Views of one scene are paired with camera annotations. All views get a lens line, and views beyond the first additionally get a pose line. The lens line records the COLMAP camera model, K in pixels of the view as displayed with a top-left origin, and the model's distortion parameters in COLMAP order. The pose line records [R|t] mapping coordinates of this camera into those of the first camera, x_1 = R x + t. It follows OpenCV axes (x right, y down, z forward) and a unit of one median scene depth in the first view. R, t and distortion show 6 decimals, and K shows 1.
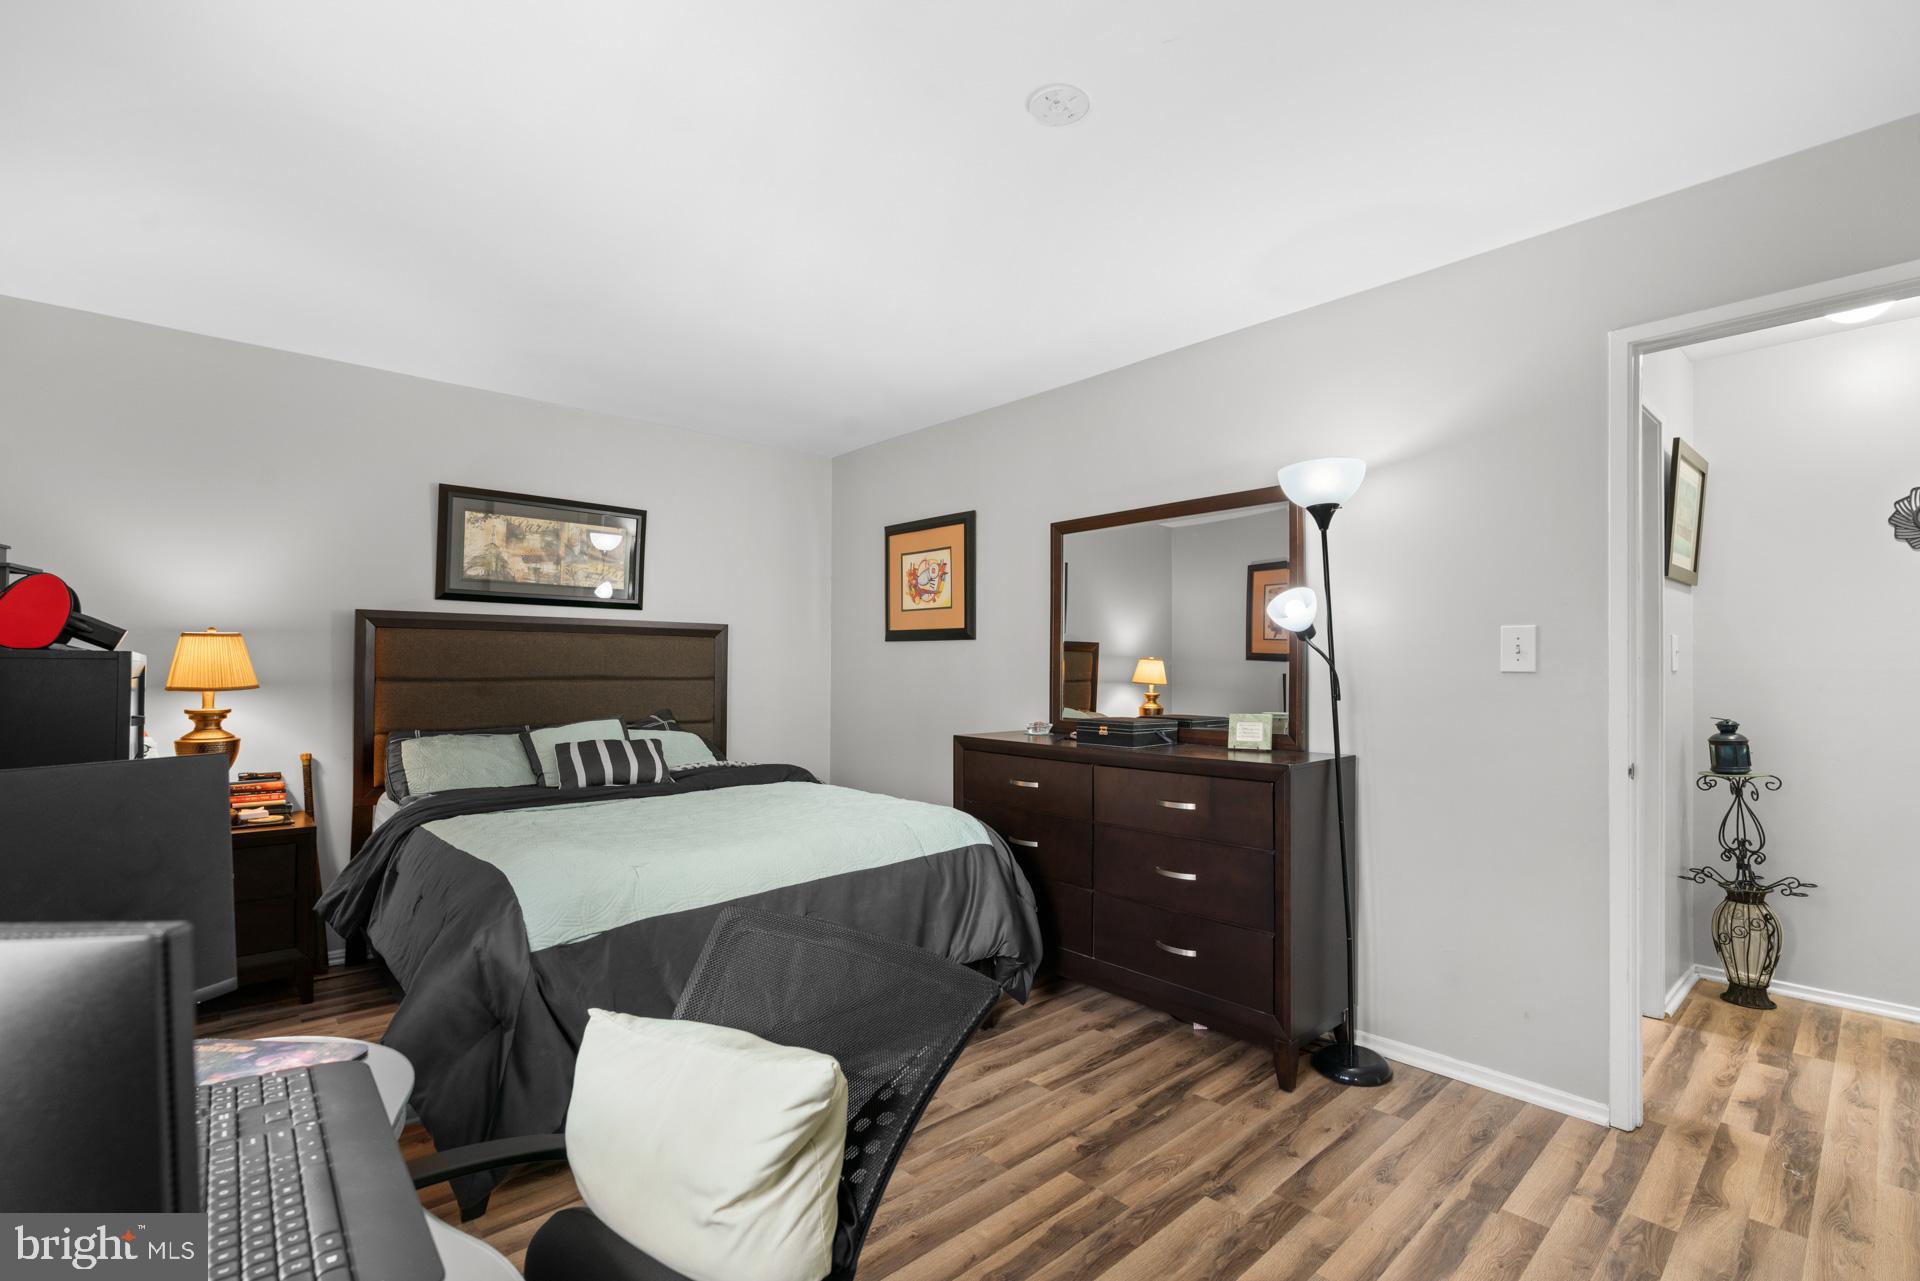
lens RADIAL K [[863.2, 0, 963.7], [0, 863.2, 646.9], [0, 0, 1]] dist [-0.018680, 0.010333]
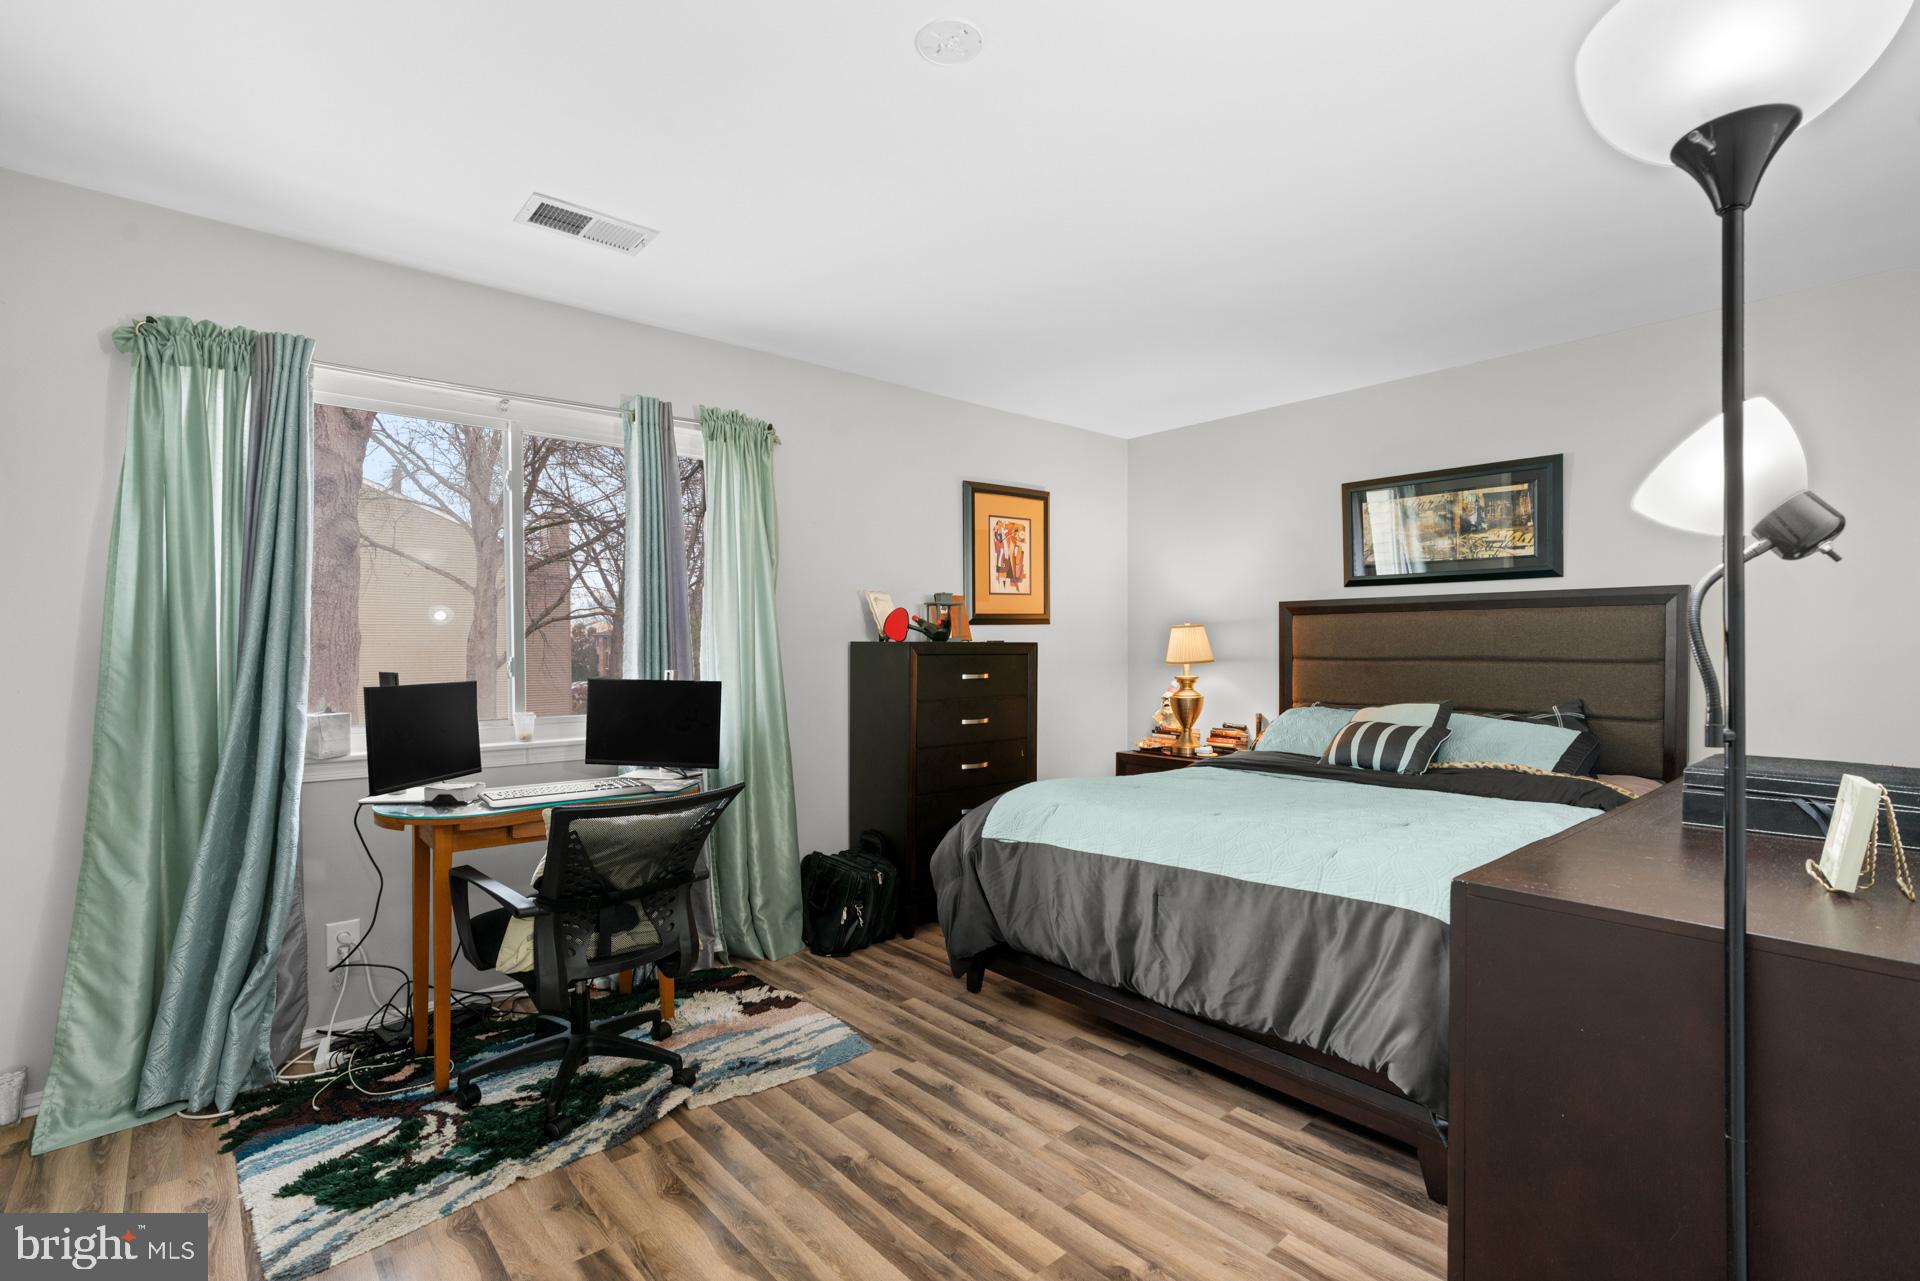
lens RADIAL K [[884.9, 0, 965.1], [0, 884.9, 638.5], [0, 0, 1]] dist [-0.003803, 0.000448]
pose [[-0.012819, -0.013032, -0.999833, 0.557430], [0.026913, 0.999548, -0.013373, 0.014081], [0.999556, -0.027080, -0.012462, 0.525341]]
